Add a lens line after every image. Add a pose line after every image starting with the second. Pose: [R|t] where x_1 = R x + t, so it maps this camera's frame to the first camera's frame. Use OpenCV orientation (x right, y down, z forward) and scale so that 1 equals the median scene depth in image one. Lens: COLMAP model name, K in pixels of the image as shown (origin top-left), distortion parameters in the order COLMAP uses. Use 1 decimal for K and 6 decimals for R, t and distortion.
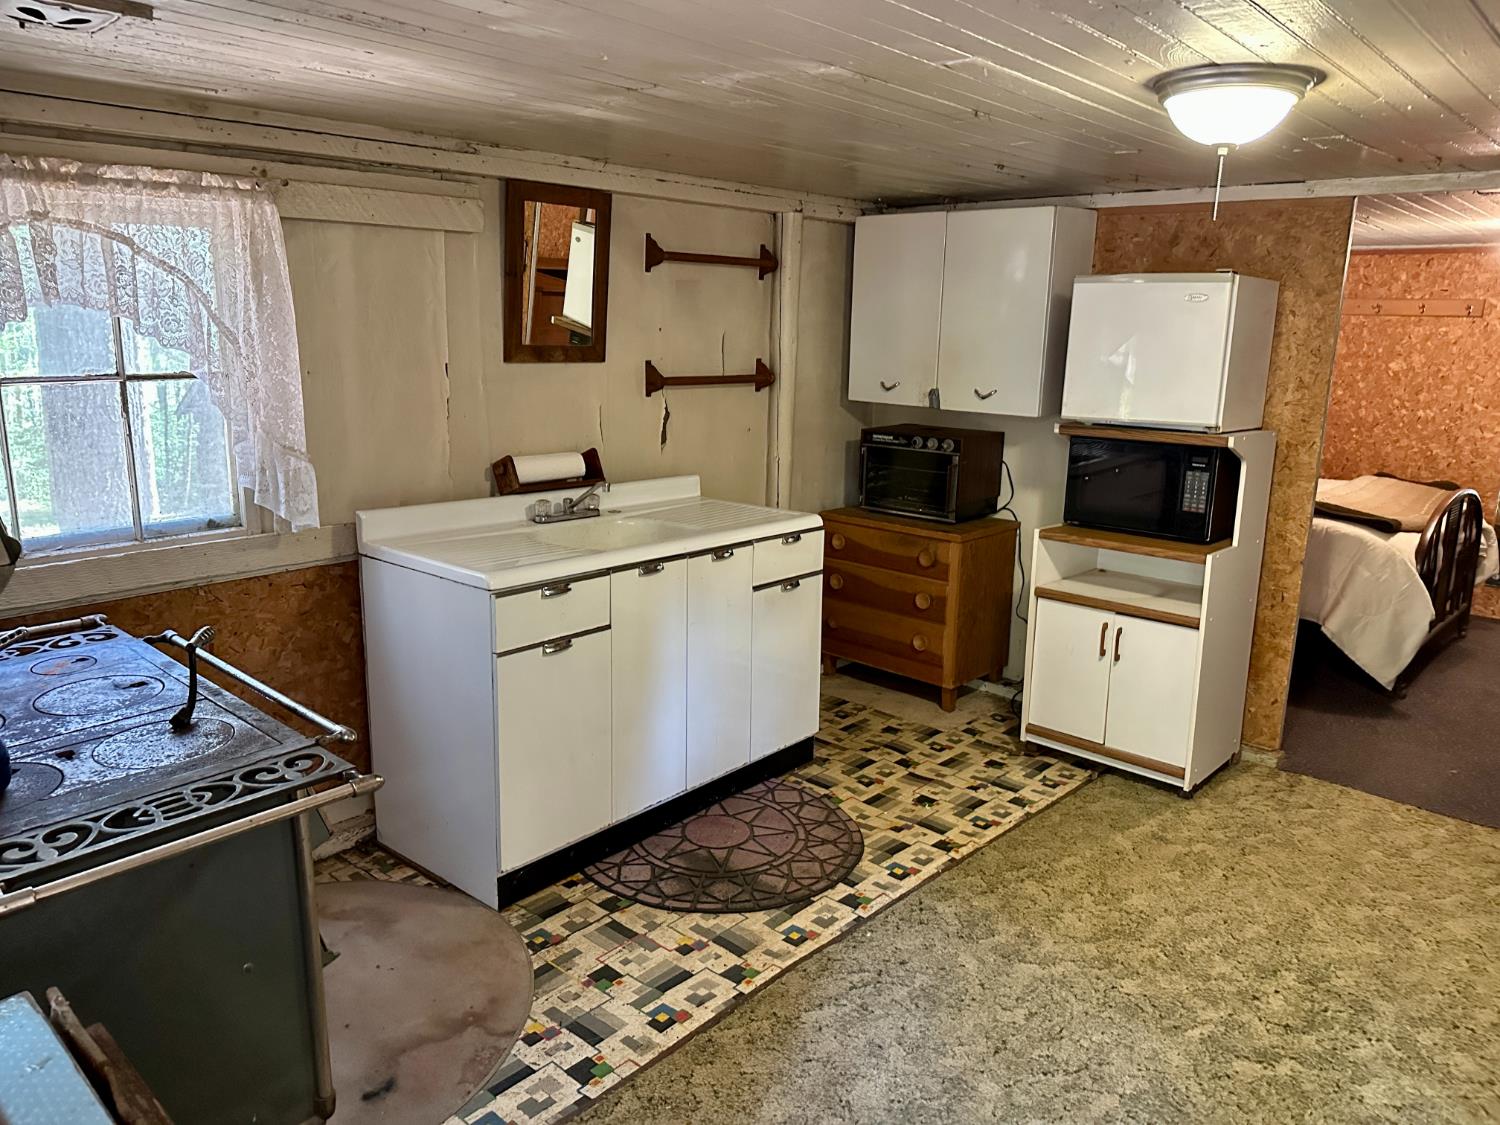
lens RADIAL K [[1060.0, 0, 740.6], [0, 1060.0, 567.9], [0, 0, 1]] dist [0.045756, -0.050171]
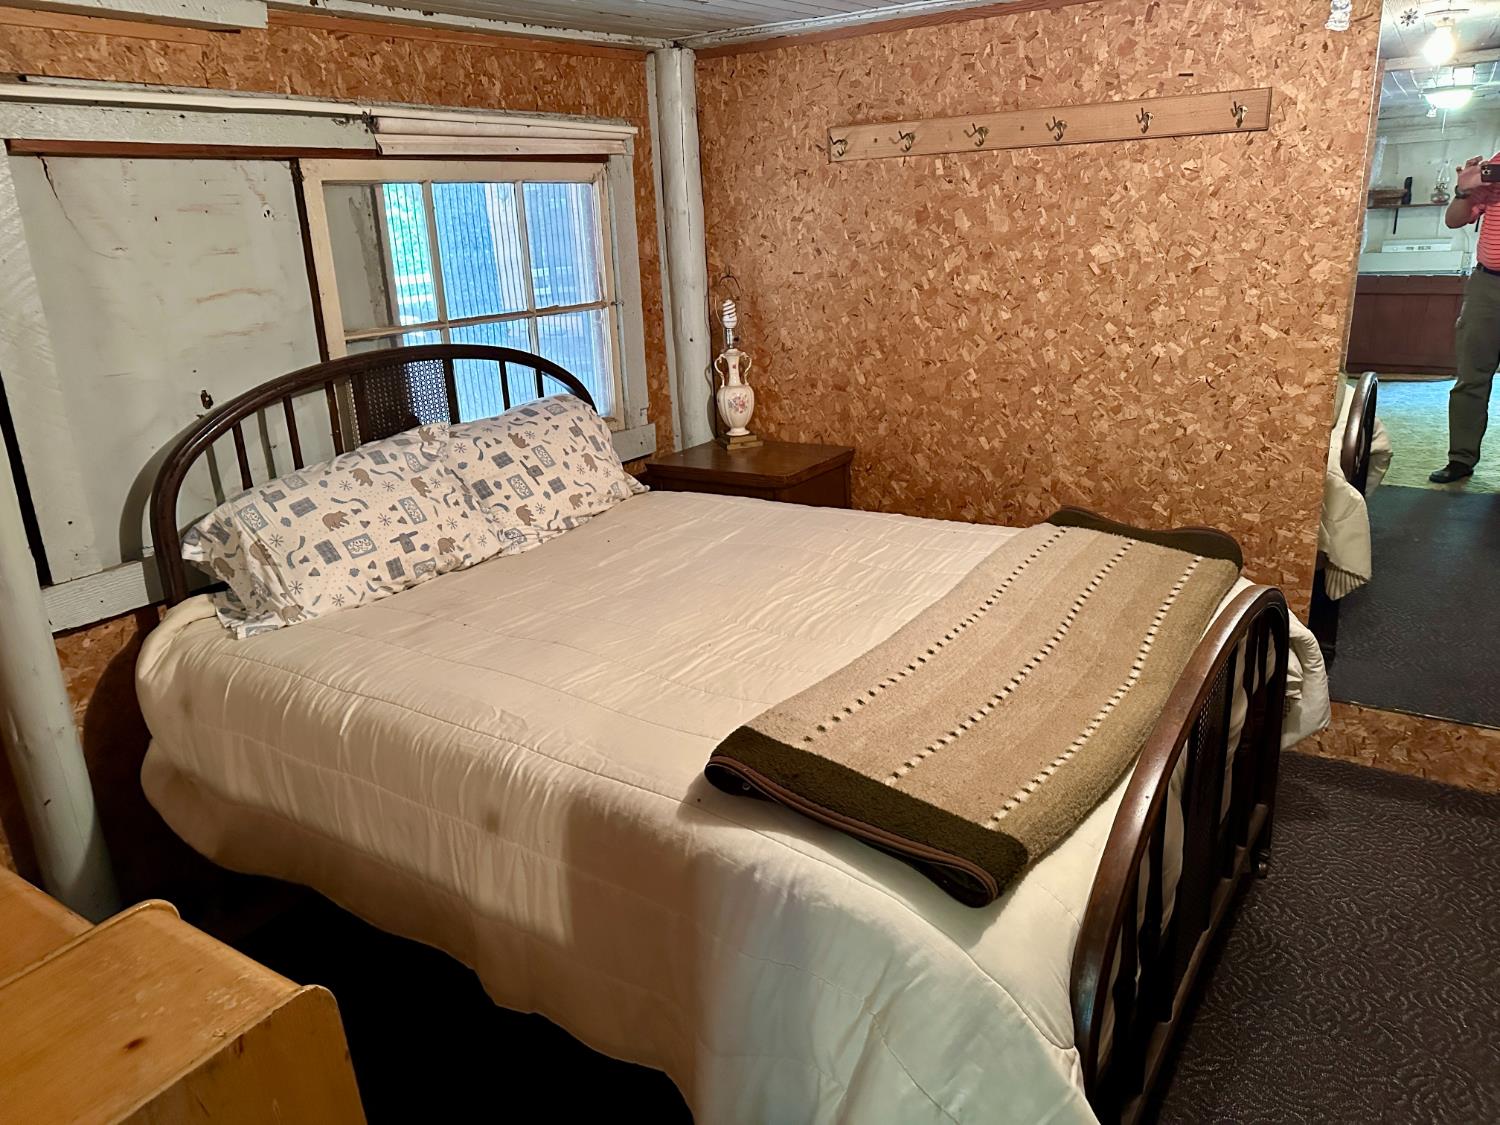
lens RADIAL K [[1060.0, 0, 741.8], [0, 1060.0, 558.2], [0, 0, 1]] dist [0.045756, -0.050171]
pose [[0.986810, -0.111992, 0.116894, 0.425557], [0.101179, 0.990353, 0.094679, -0.128035], [-0.126370, -0.081603, 0.988621, 0.601790]]
